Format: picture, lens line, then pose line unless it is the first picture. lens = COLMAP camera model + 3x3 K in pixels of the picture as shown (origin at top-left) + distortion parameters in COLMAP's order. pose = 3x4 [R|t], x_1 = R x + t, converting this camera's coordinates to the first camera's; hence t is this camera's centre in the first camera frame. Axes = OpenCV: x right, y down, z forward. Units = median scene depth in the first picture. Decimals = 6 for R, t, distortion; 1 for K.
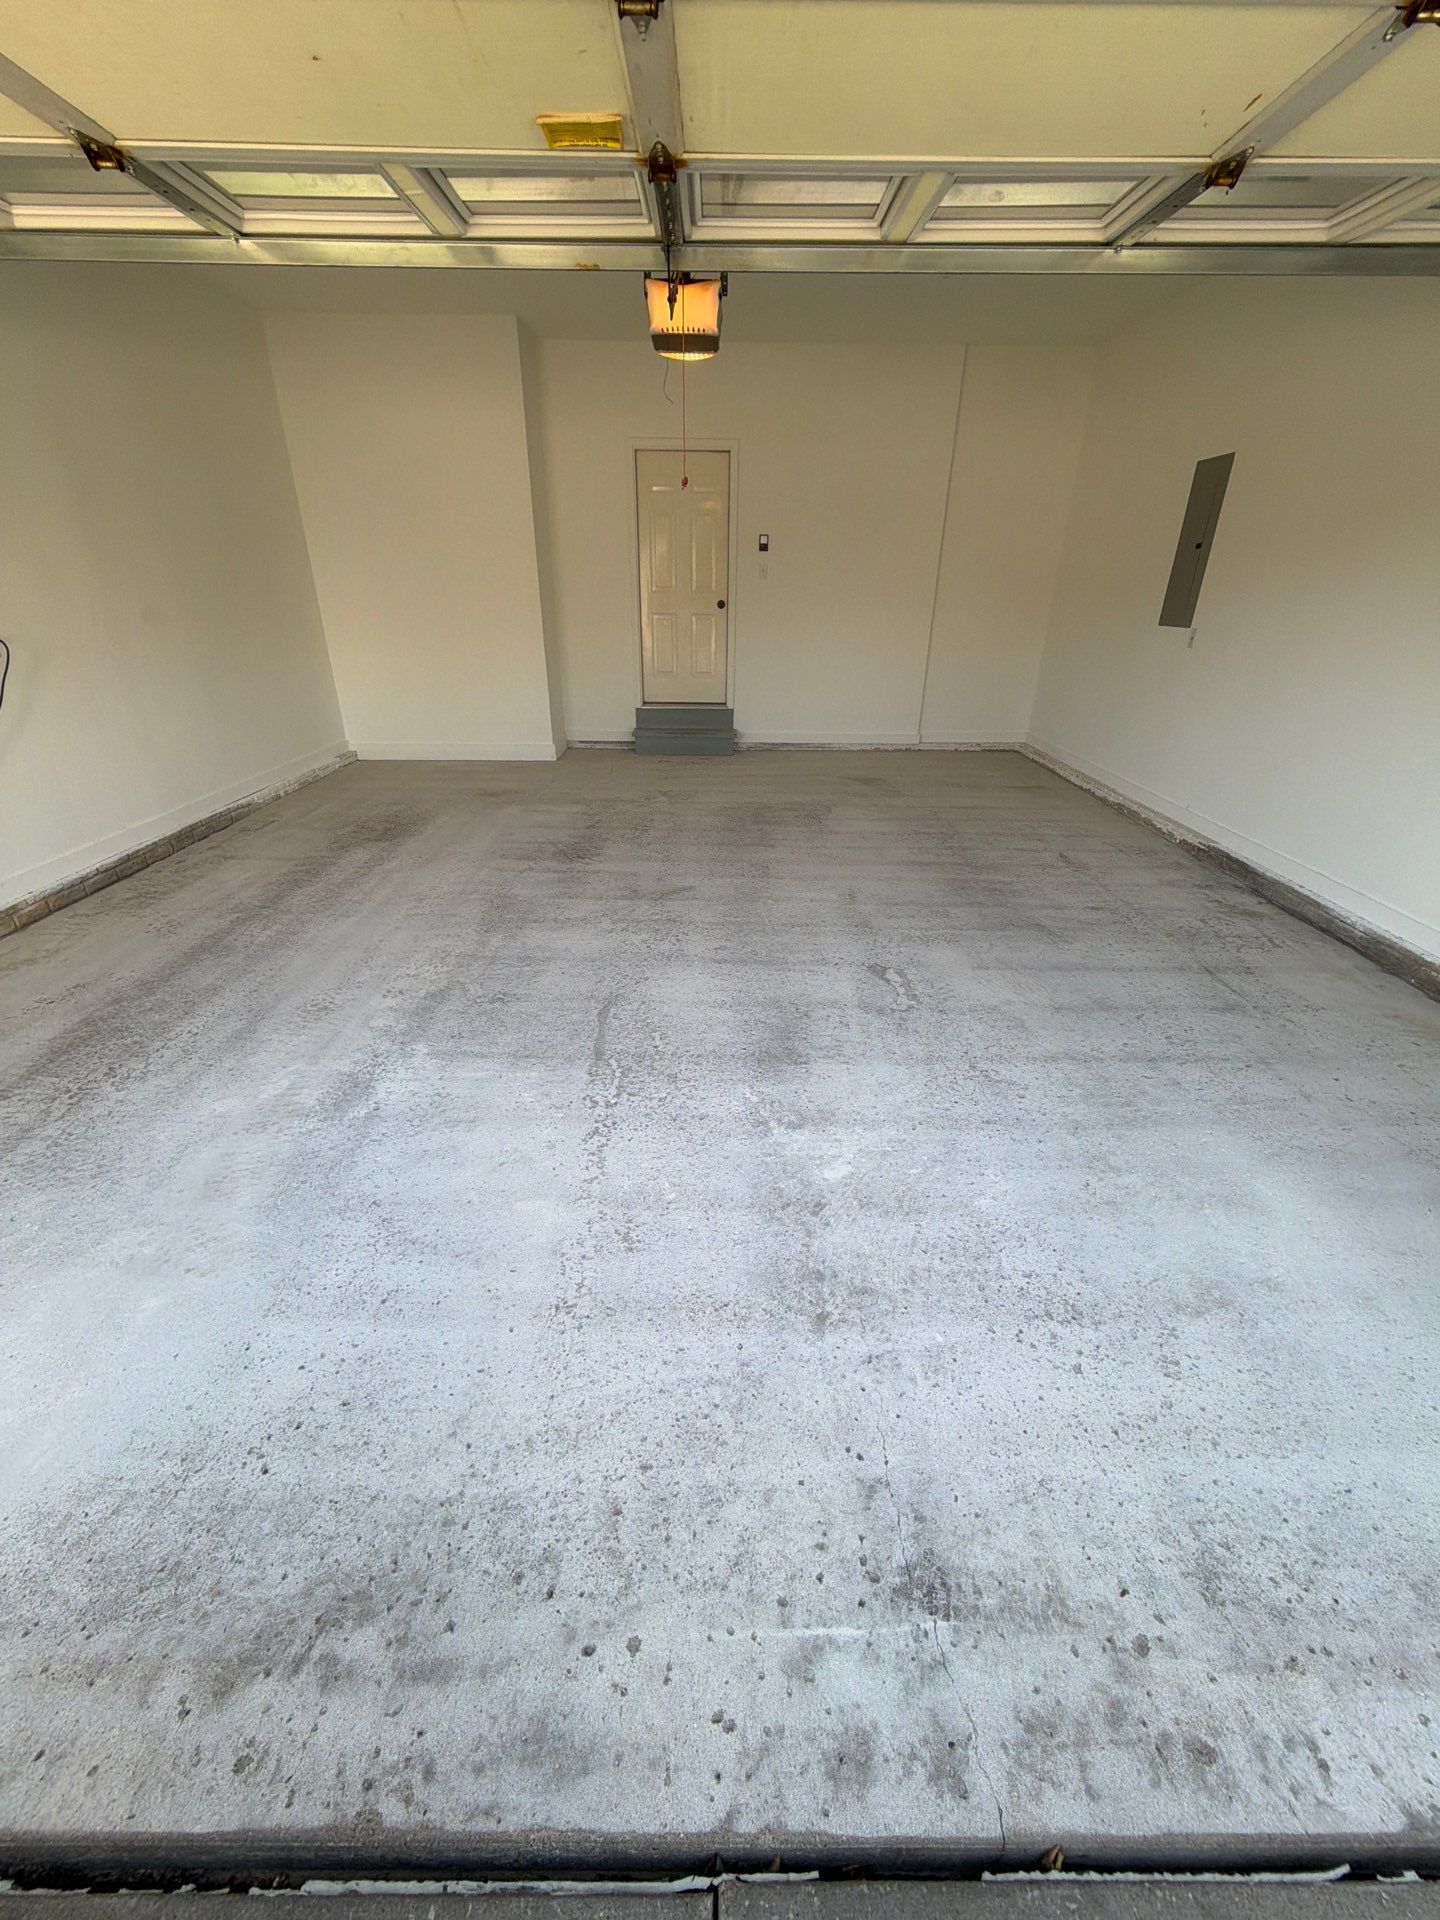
lens RADIAL K [[759.6, 0, 719.0], [0, 759.6, 963.1], [0, 0, 1]] dist [-0.000054, -0.000160]
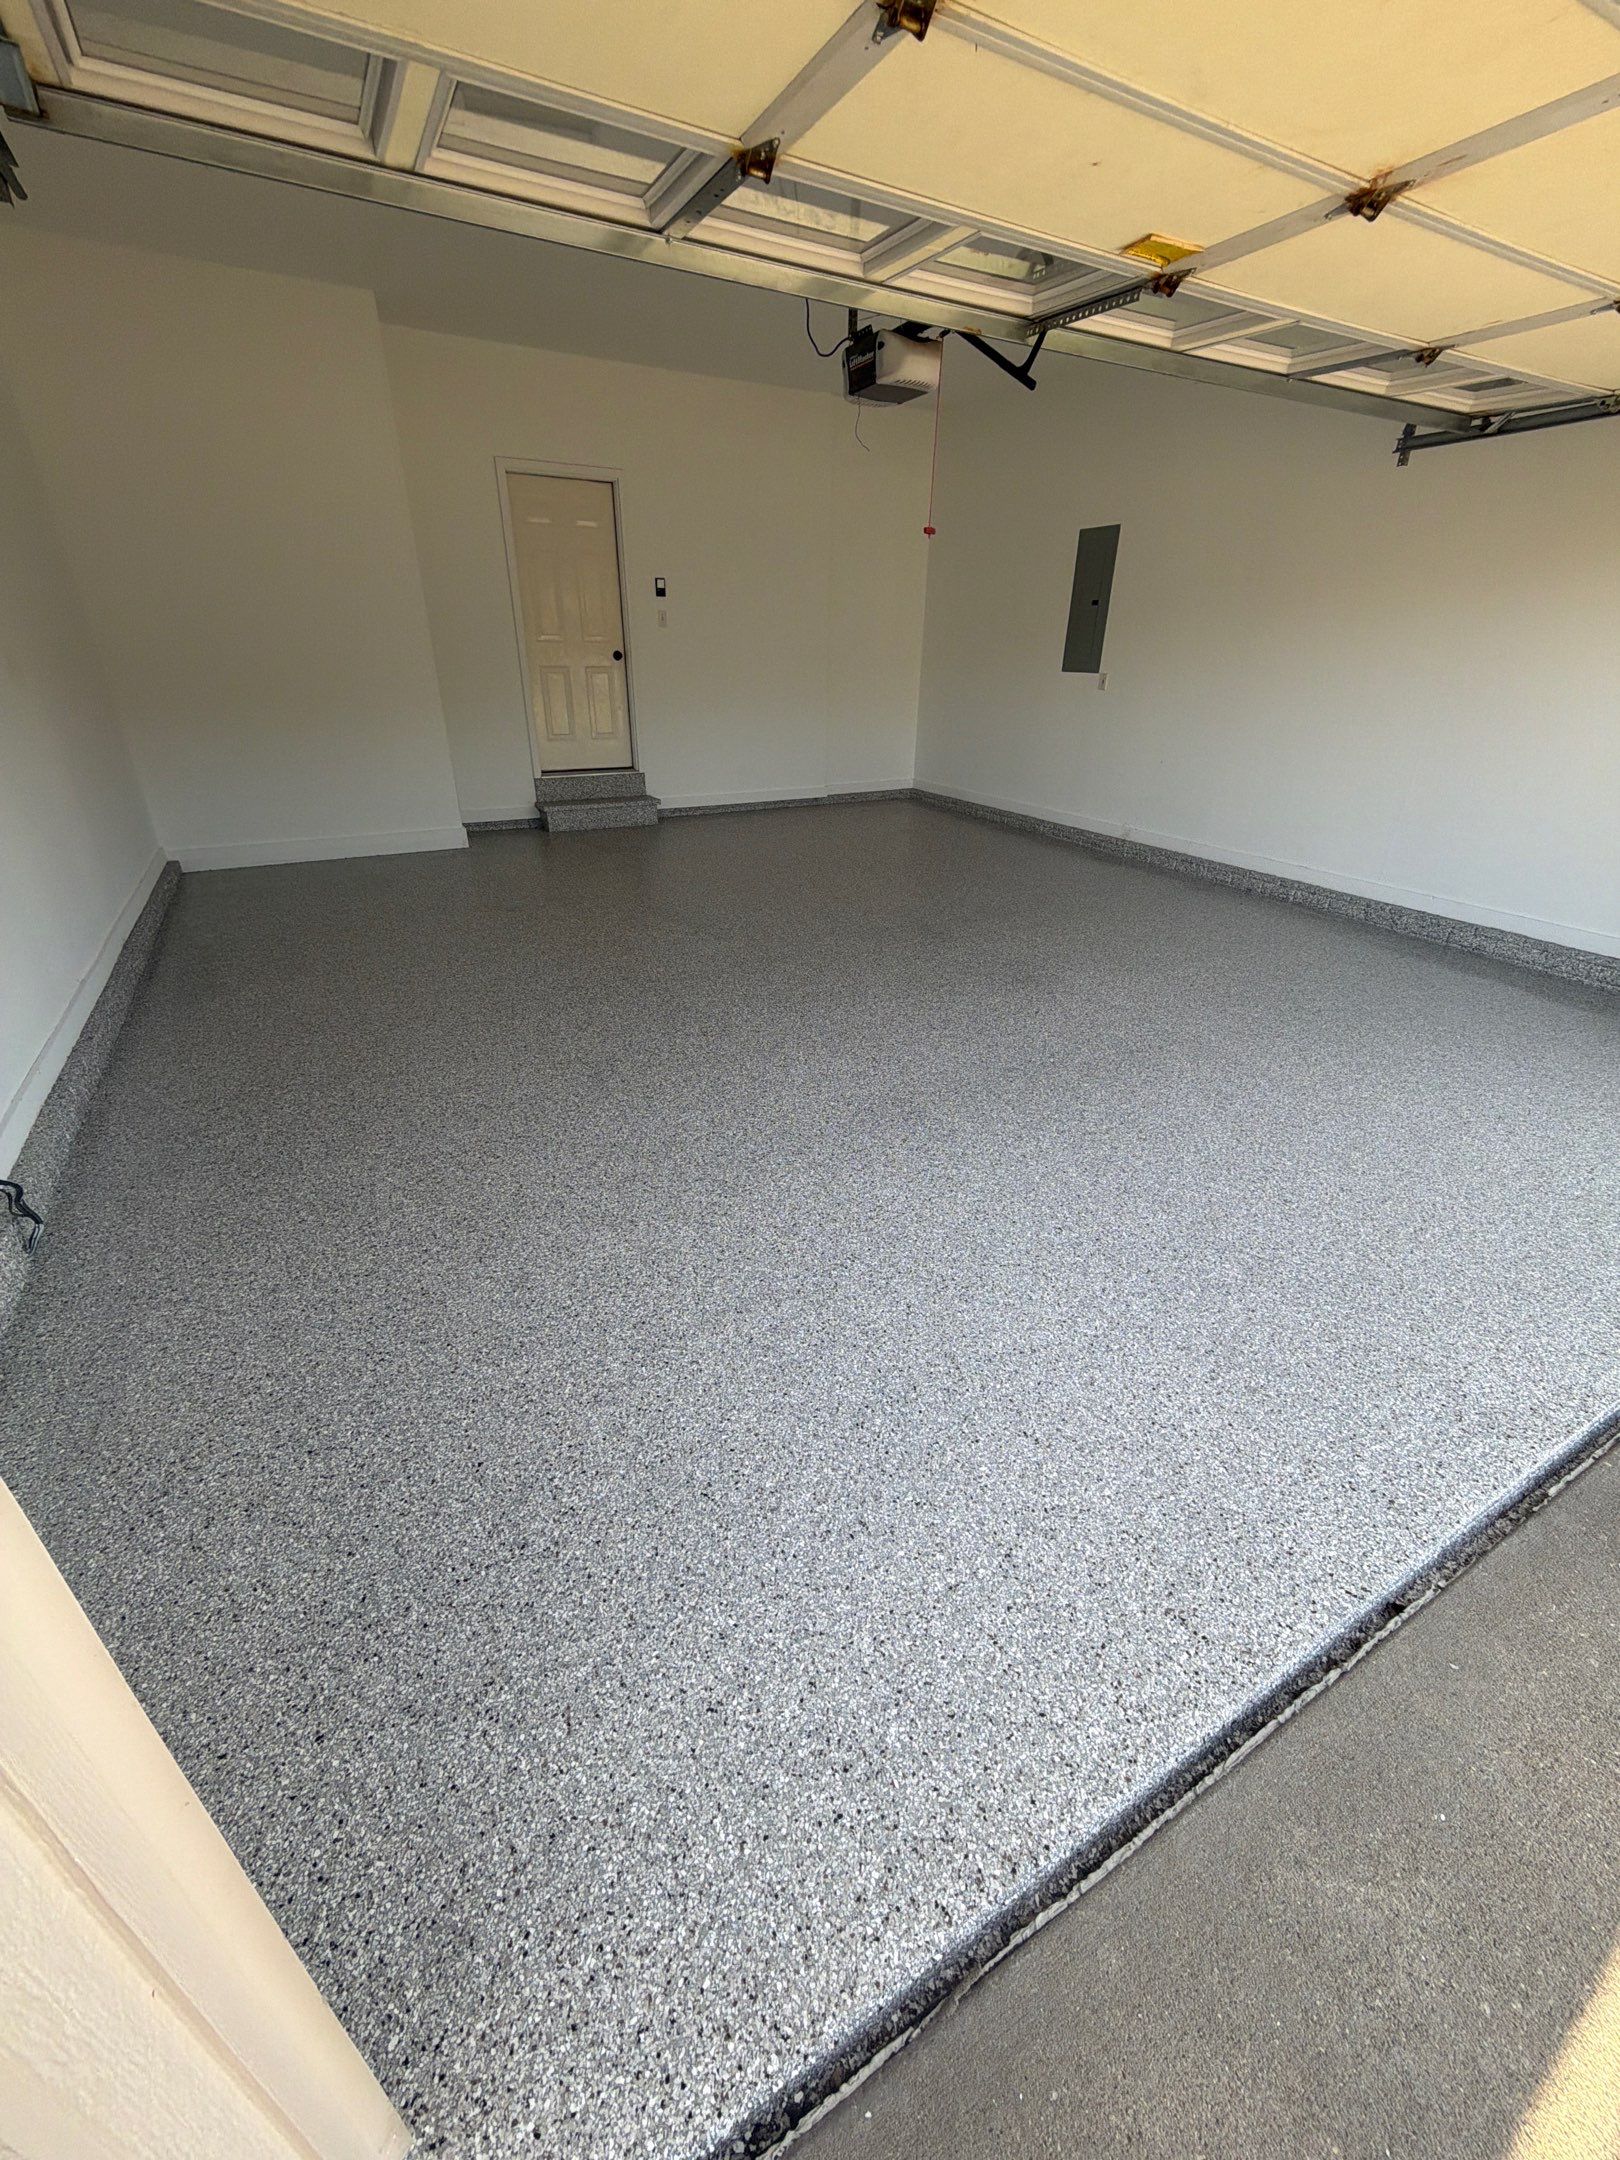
lens RADIAL K [[854.5, 0, 804.9], [0, 854.5, 1085.9], [0, 0, 1]] dist [-0.000054, -0.000160]
pose [[0.879500, -0.216235, 0.423937, -1.002044], [0.207191, 0.975938, 0.067952, -0.000233], [-0.428430, 0.028072, 0.903139, 0.031244]]
